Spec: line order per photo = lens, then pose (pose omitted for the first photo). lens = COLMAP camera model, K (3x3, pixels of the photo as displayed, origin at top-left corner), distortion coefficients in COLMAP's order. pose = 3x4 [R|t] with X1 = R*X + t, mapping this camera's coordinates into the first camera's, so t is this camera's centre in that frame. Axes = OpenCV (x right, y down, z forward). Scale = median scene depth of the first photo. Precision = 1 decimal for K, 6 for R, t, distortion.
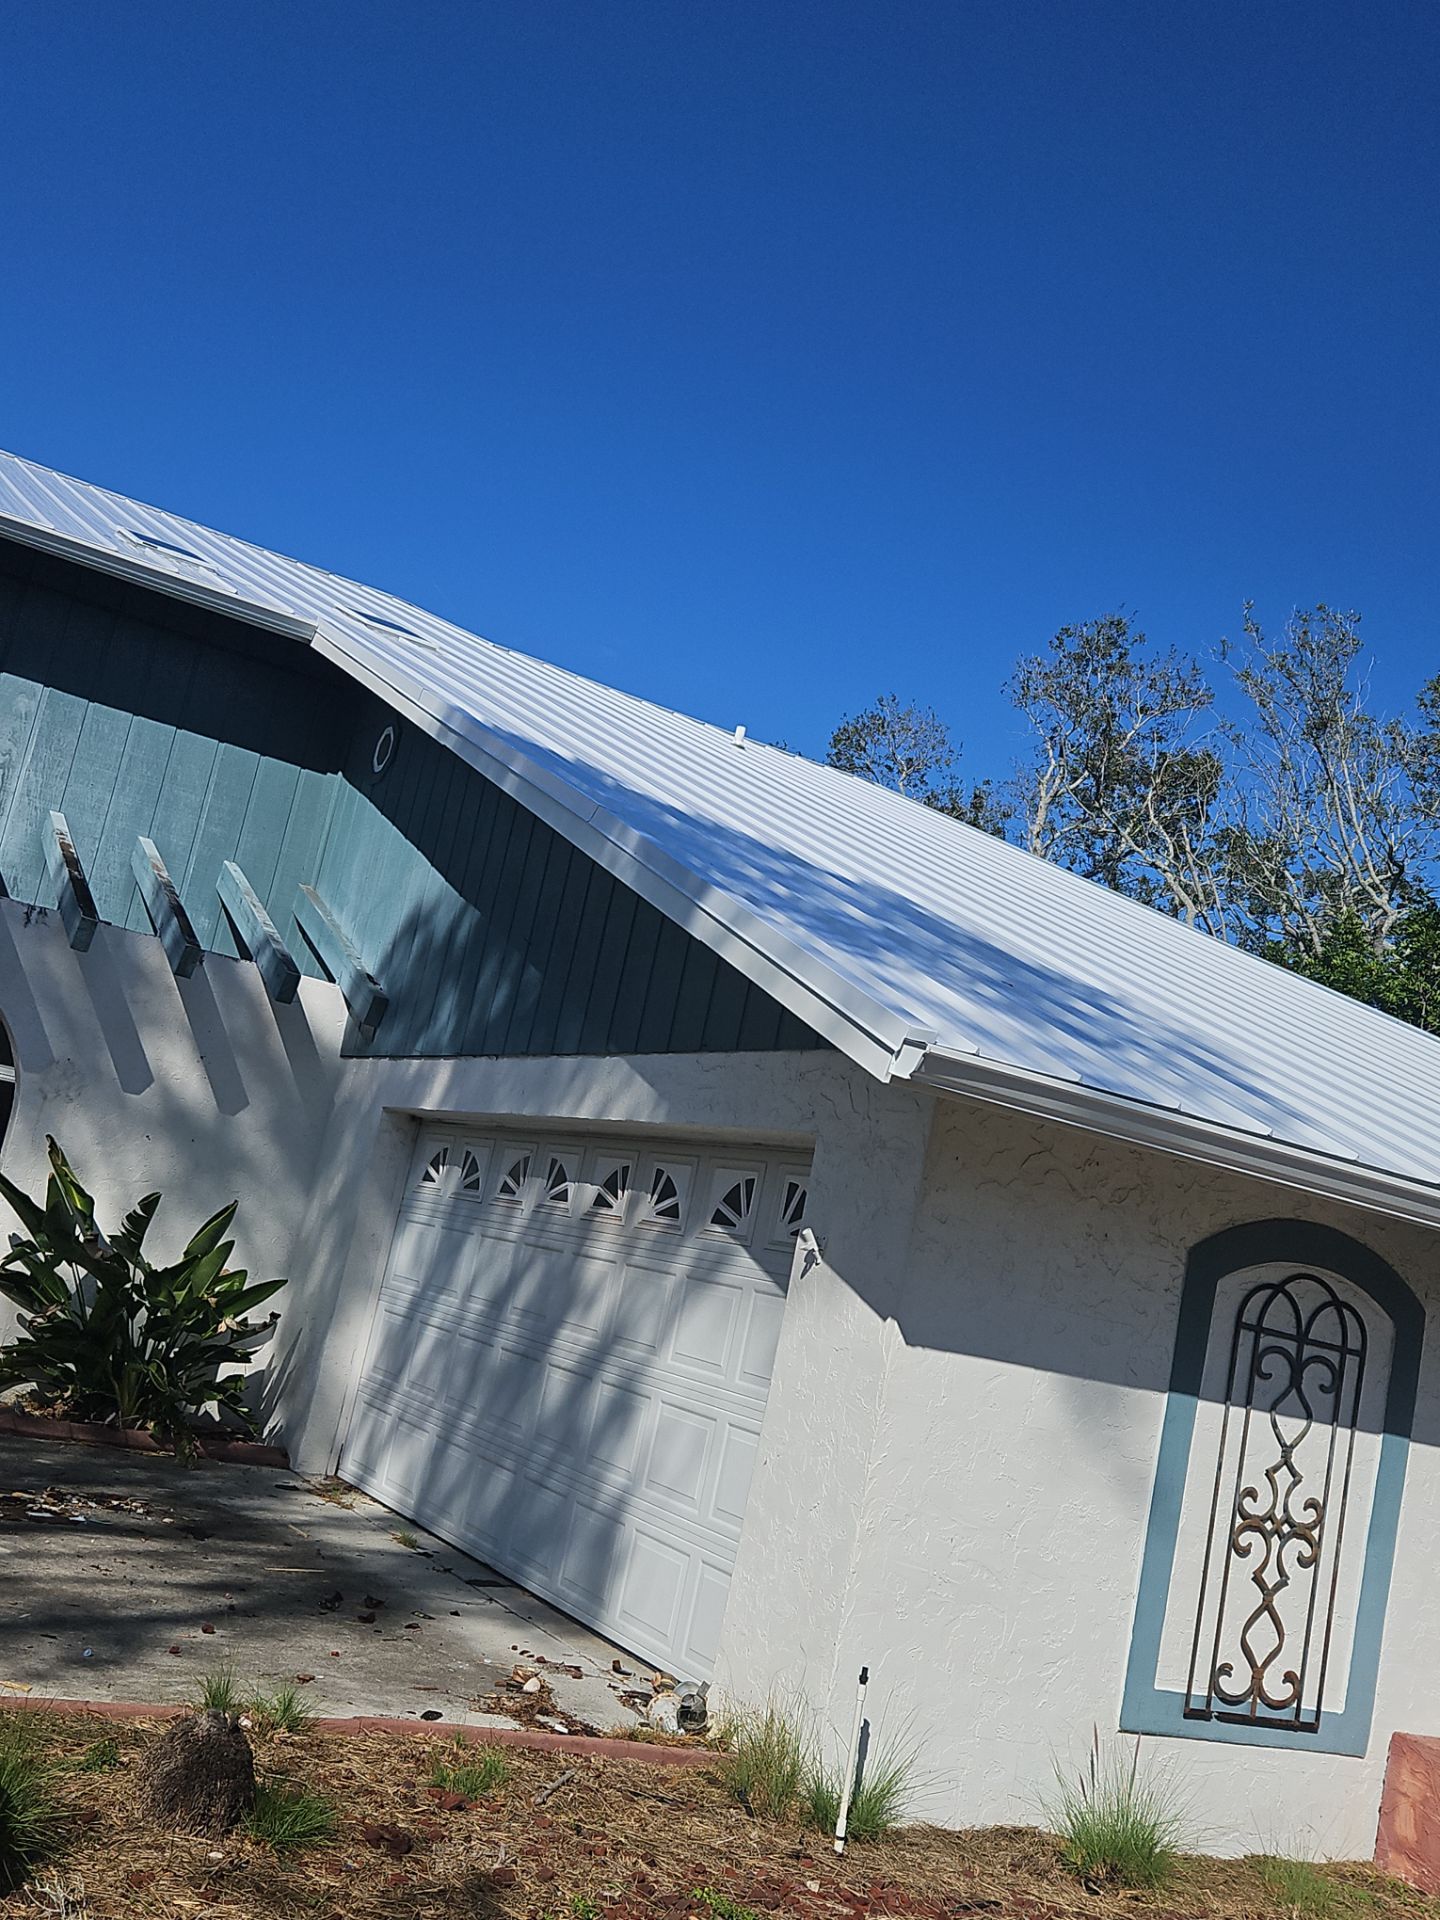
lens RADIAL K [[1894.3, 0, 720.0], [0, 1894.3, 960.0], [0, 0, 1]] dist [0.089075, -0.117129]
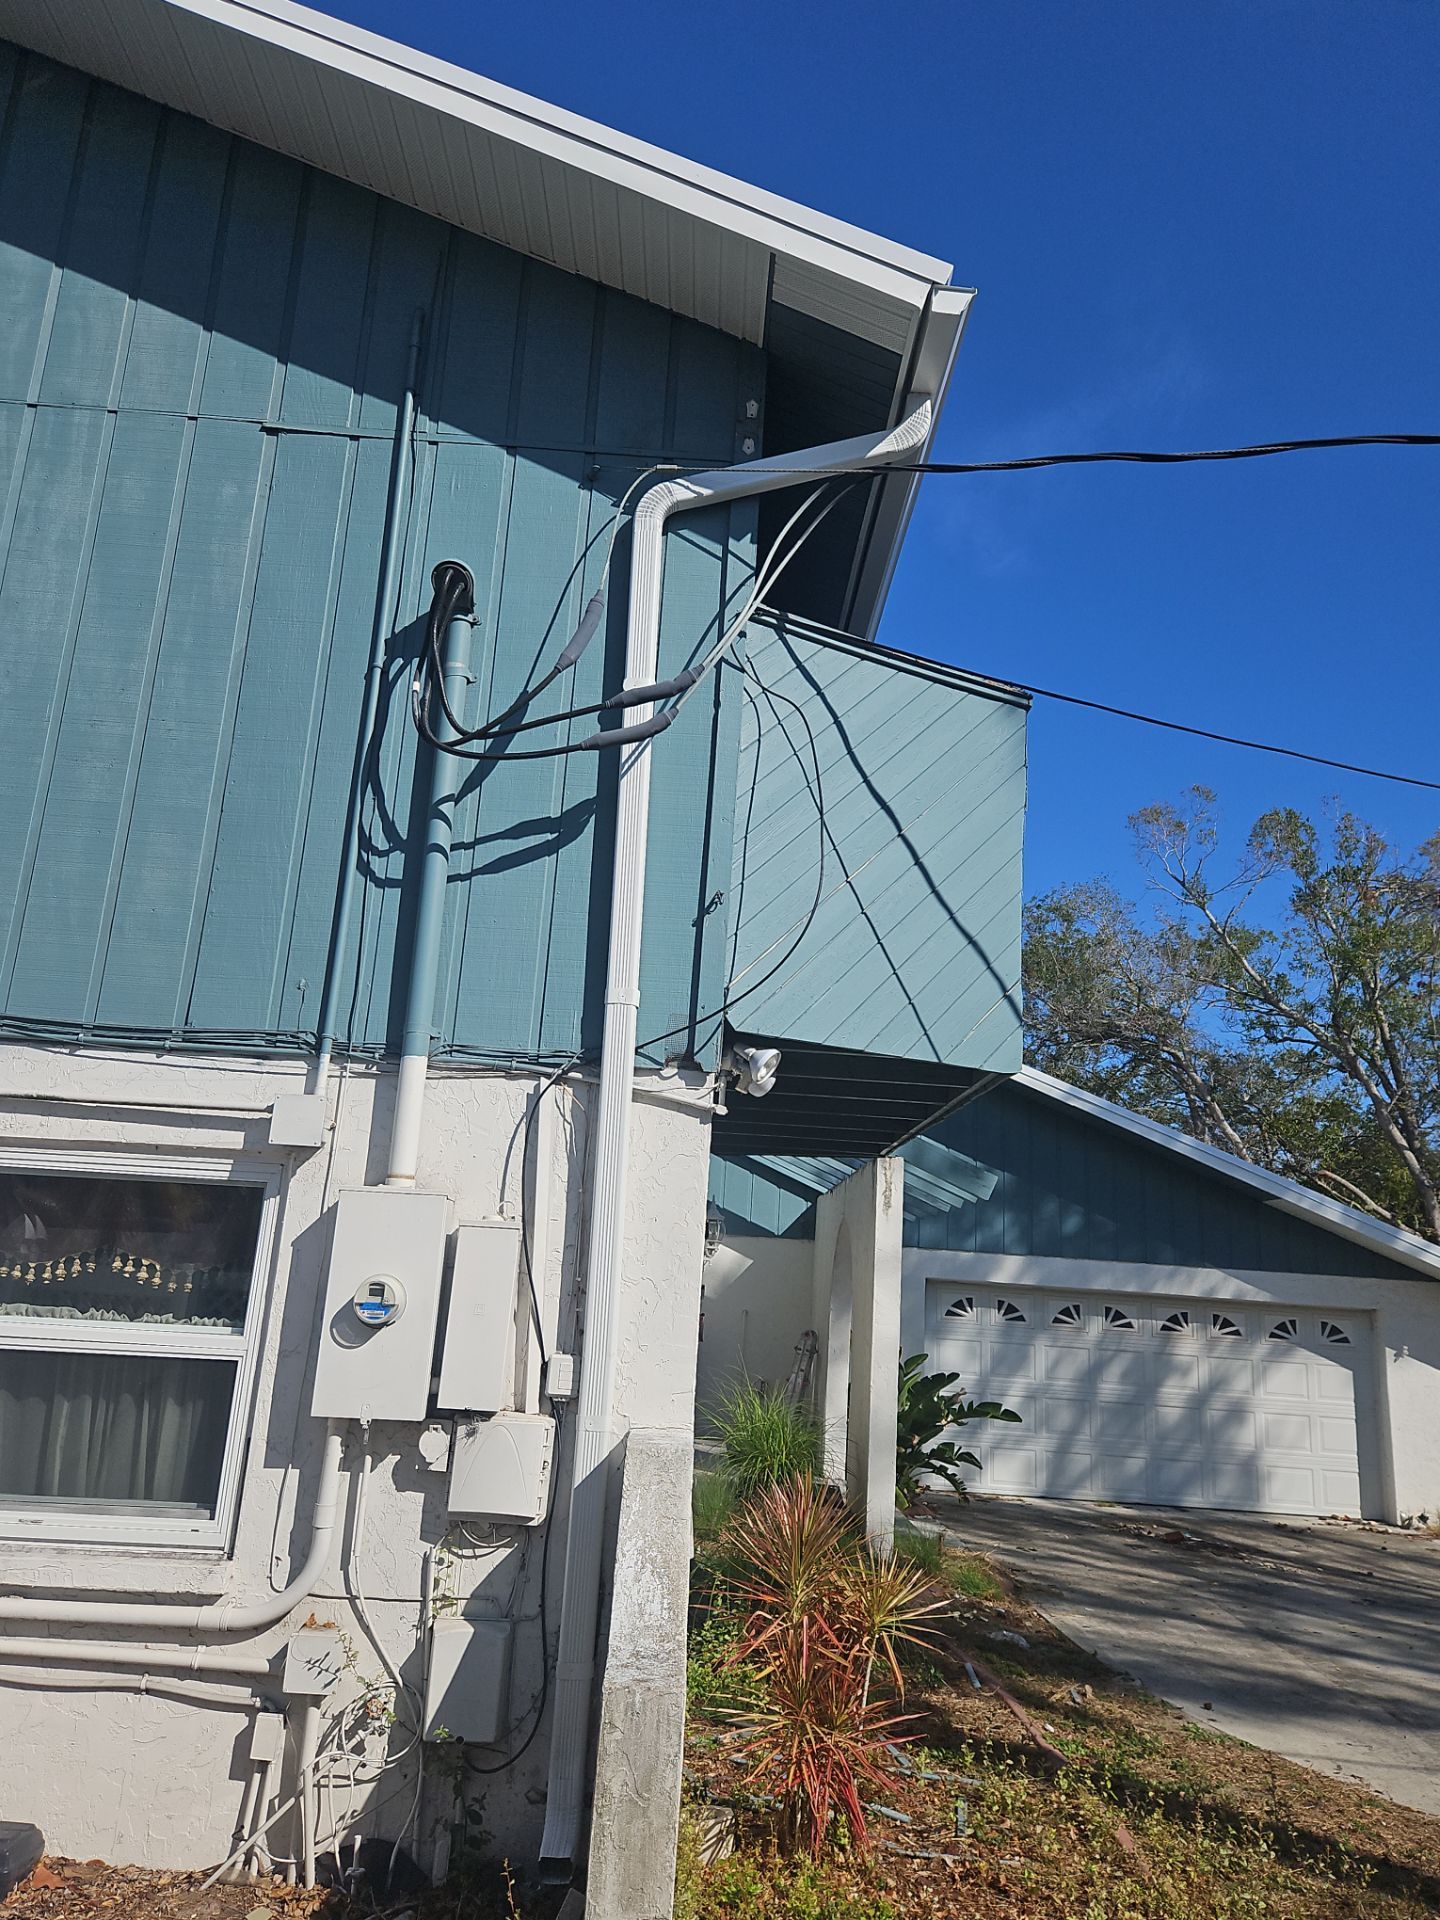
lens RADIAL K [[1399.6, 0, 730.1], [0, 1399.6, 924.7], [0, 0, 1]] dist [0.085816, -0.065774]
pose [[0.457421, 0.052957, 0.887672, -2.076983], [-0.116978, 0.993134, 0.001031, -0.332145], [-0.881523, -0.104310, 0.460475, 0.822524]]
